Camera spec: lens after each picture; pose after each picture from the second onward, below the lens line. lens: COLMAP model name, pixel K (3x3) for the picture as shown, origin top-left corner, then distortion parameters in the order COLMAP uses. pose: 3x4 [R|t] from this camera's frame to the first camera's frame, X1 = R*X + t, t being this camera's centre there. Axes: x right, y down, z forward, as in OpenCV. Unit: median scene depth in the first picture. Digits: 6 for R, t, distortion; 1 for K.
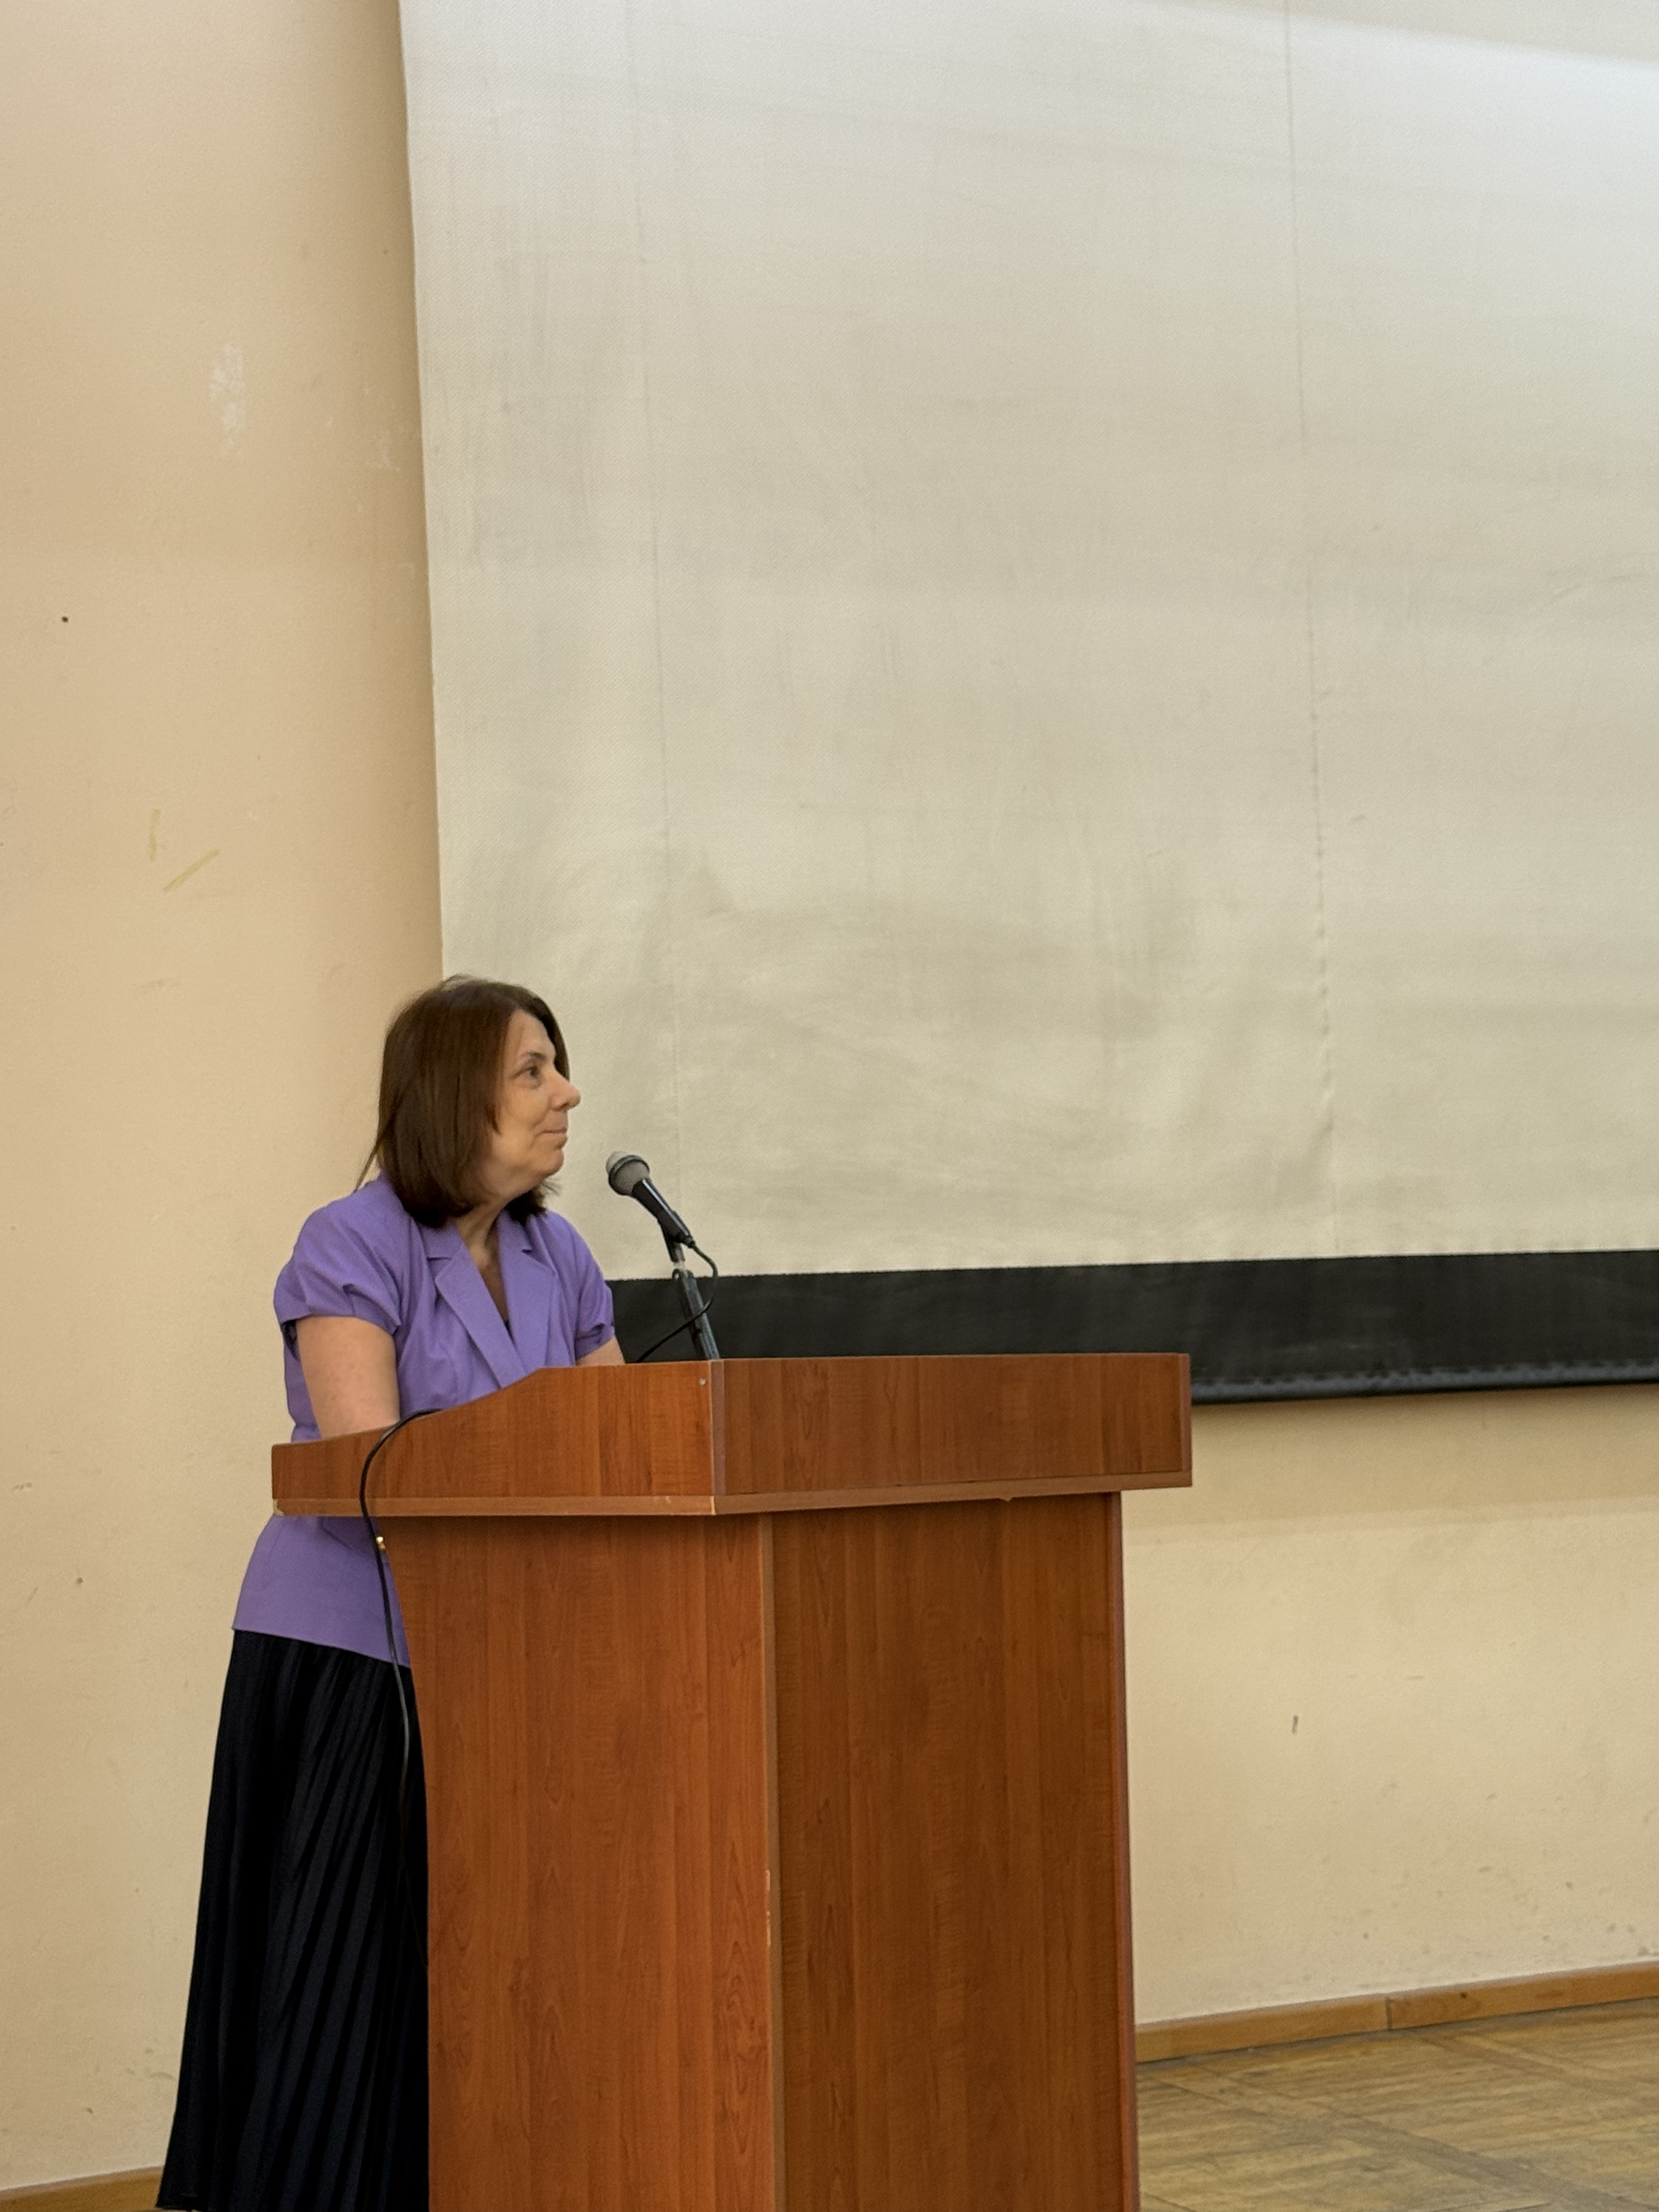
lens RADIAL K [[3900.8, 0, 865.6], [0, 3900.8, 1101.2], [0, 0, 1]] dist [0.138483, 0.172335]
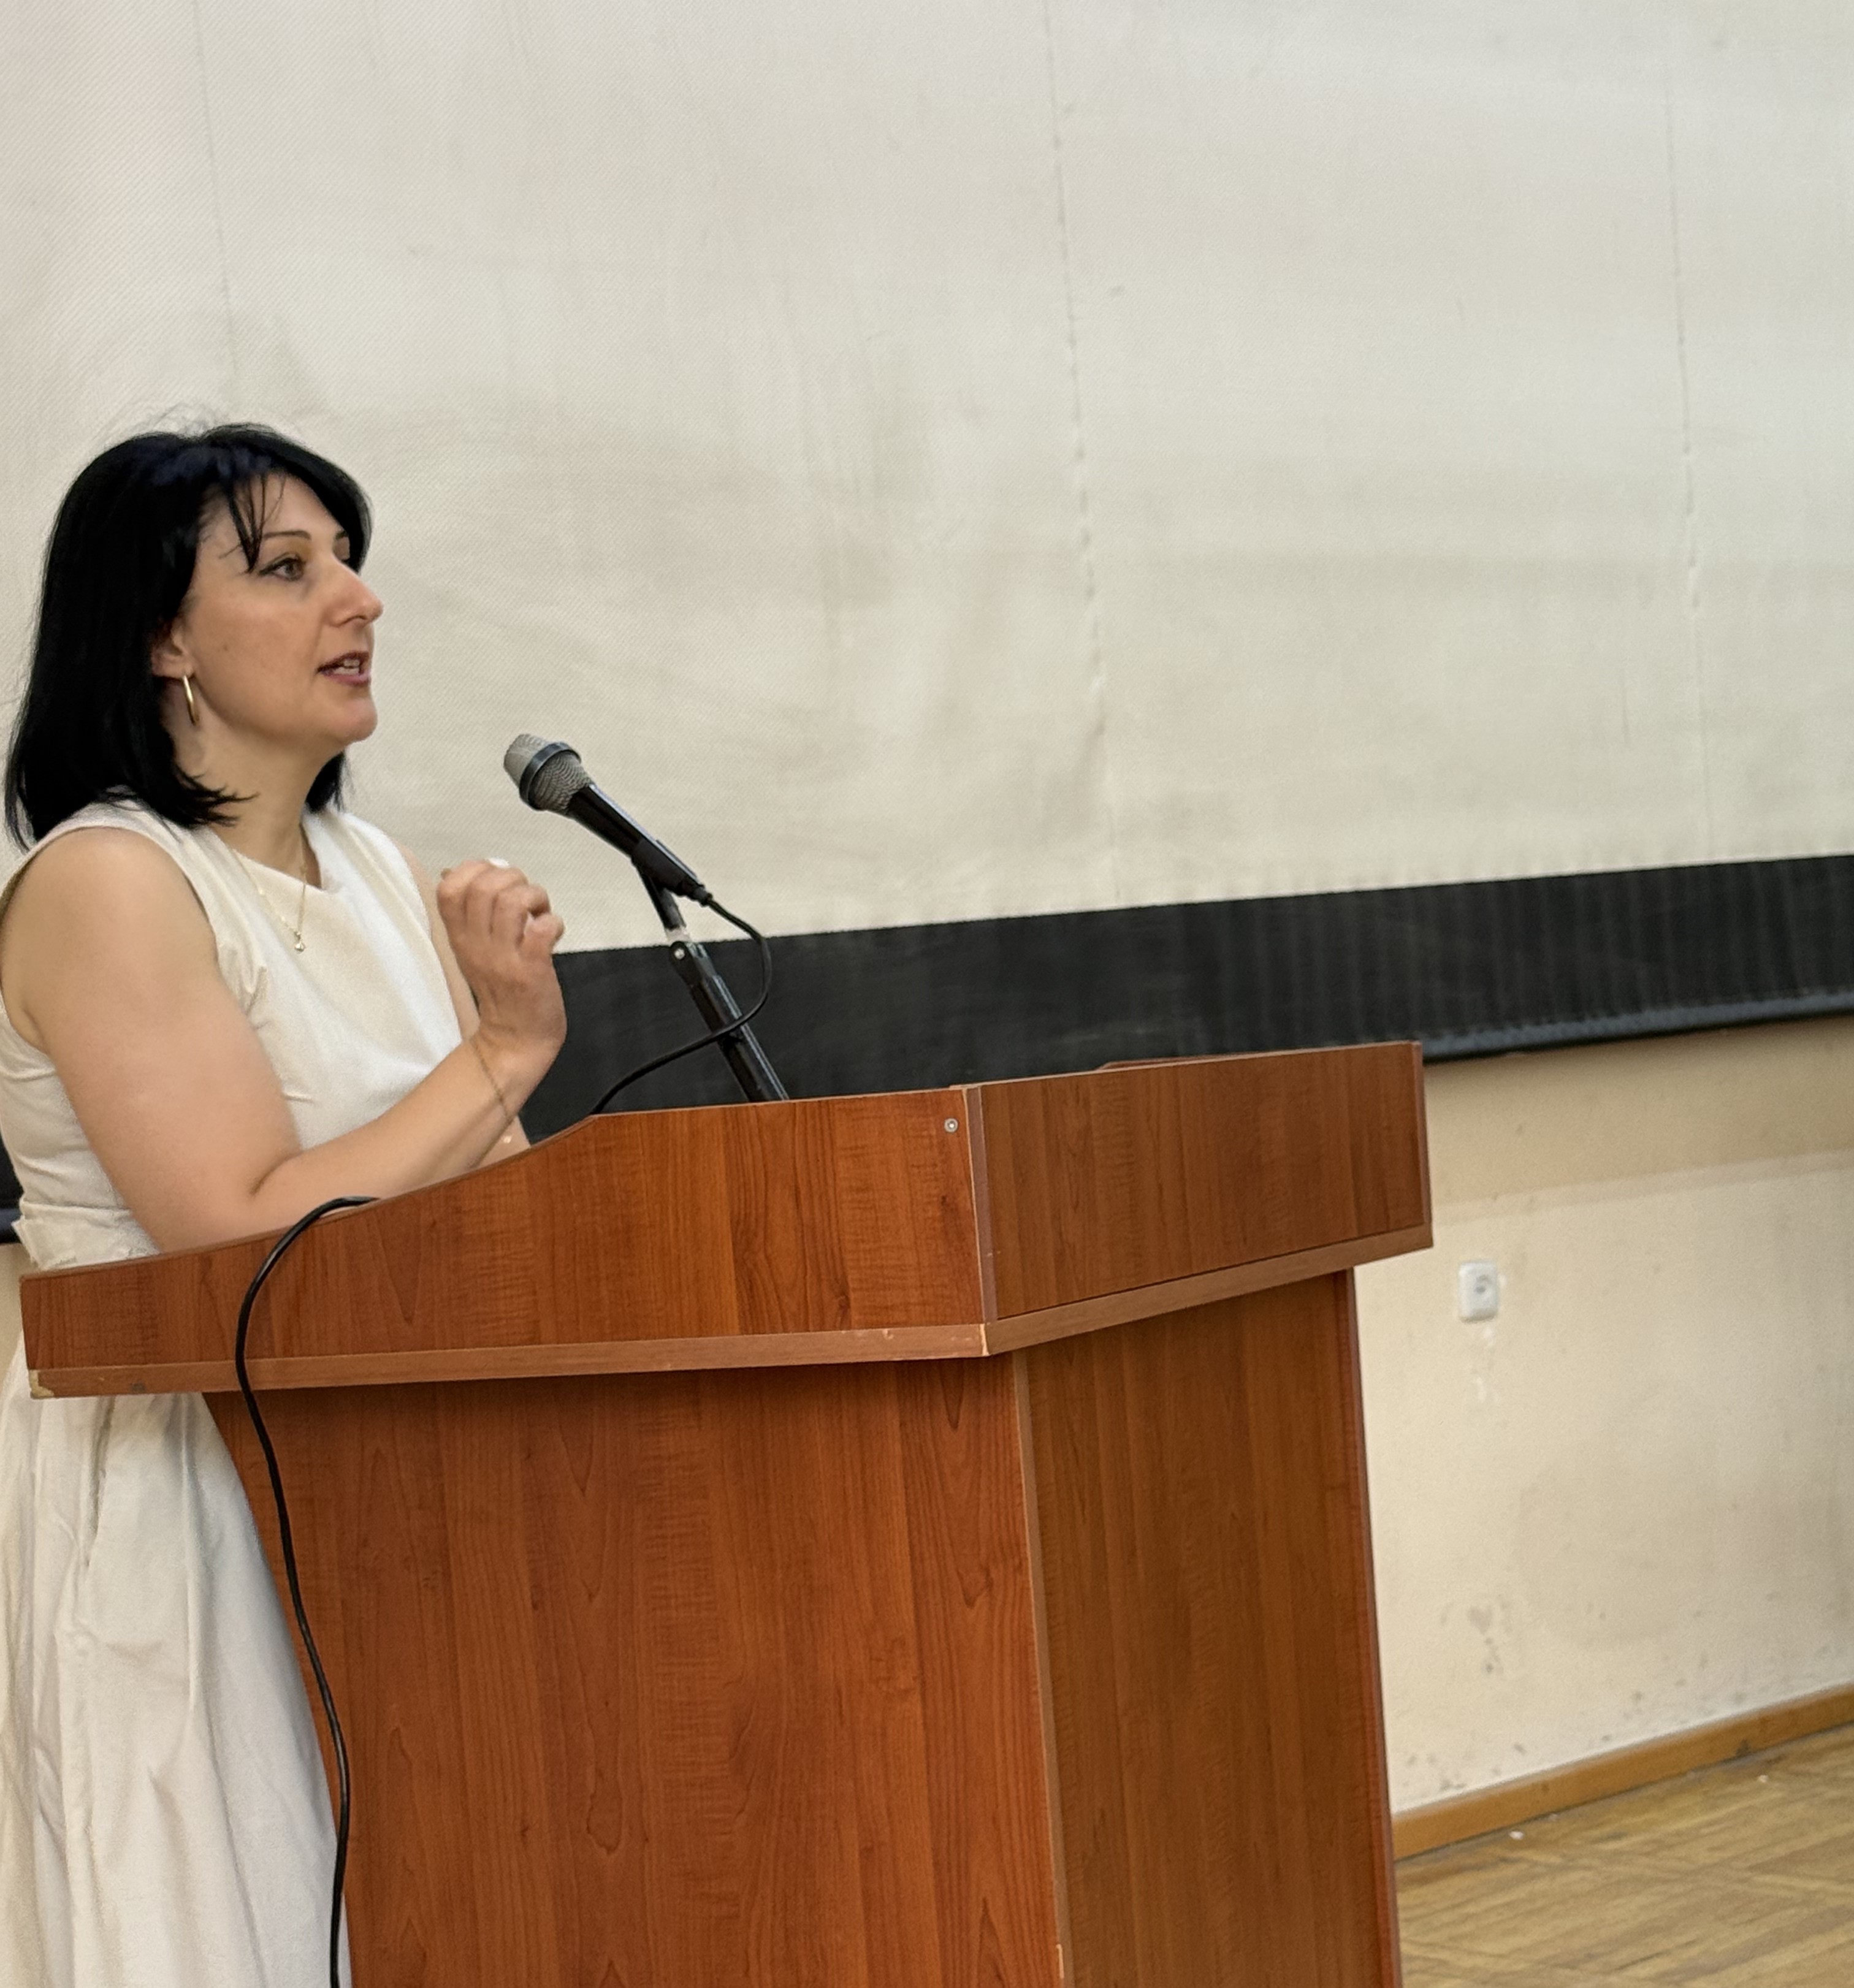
lens RADIAL K [[4257.9, 0, 929.9], [0, 4257.9, 1232.4], [0, 0, 1]] dist [0.148358, -0.214183]
pose [[0.962353, -0.061388, 0.264781, -0.146289], [0.033221, 0.993423, 0.109578, 0.013642], [-0.269767, -0.096657, 0.958062, 0.284615]]
